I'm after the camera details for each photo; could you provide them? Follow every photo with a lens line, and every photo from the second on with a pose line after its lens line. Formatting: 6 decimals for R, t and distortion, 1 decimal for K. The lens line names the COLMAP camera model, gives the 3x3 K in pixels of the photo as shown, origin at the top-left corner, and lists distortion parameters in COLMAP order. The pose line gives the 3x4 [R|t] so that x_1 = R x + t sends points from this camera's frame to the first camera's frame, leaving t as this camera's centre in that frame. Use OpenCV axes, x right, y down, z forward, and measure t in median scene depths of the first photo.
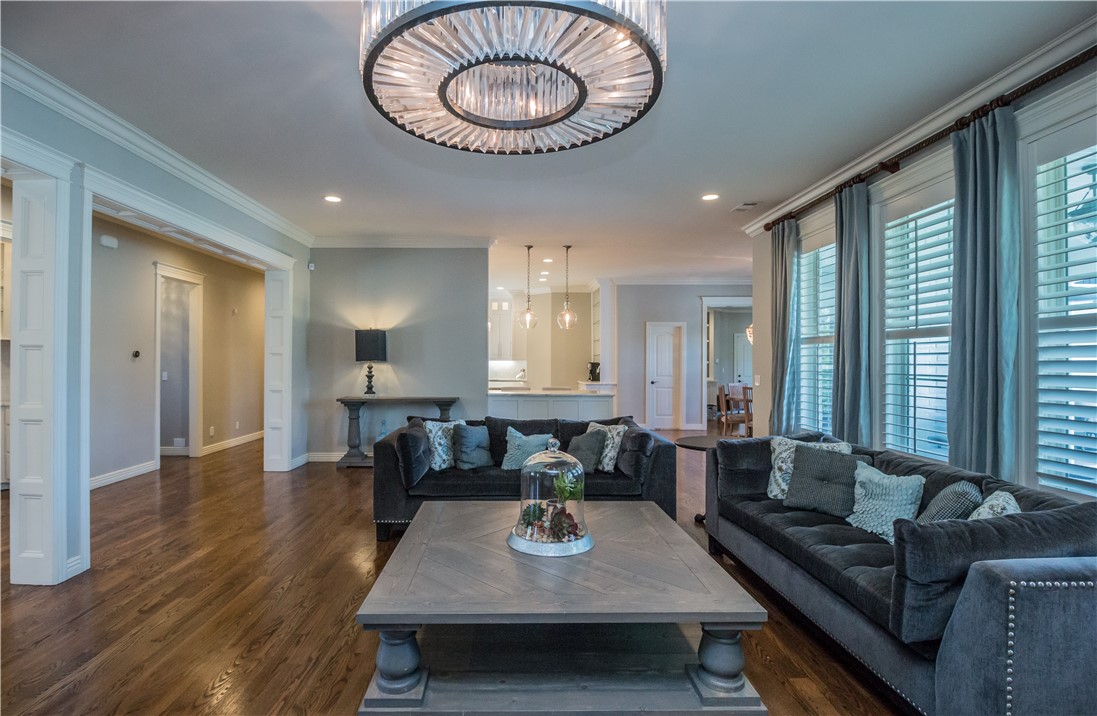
lens RADIAL K [[519.3, 0, 537.5], [0, 519.3, 359.4], [0, 0, 1]] dist [-0.019257, -0.000518]
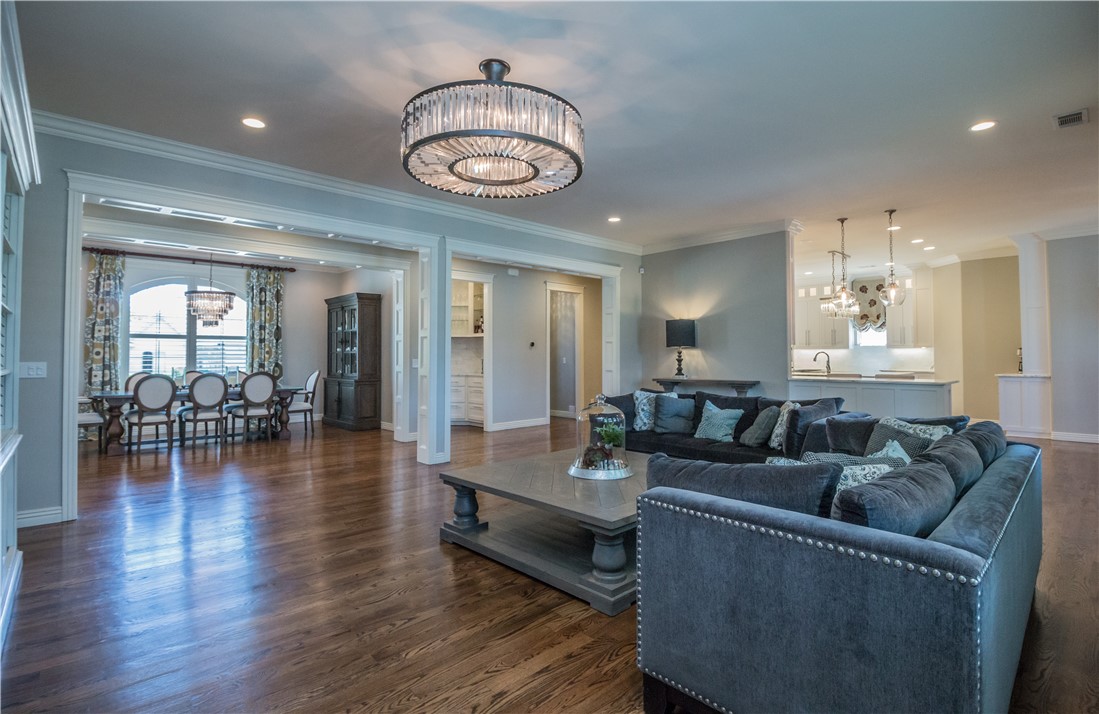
lens RADIAL K [[520.3, 0, 559.2], [0, 520.3, 352.3], [0, 0, 1]] dist [-0.019257, -0.000518]
pose [[0.694910, -0.011152, -0.719010, 0.331969], [0.010427, 0.999931, -0.005431, 0.018930], [0.719021, -0.003723, 0.694978, 0.003550]]
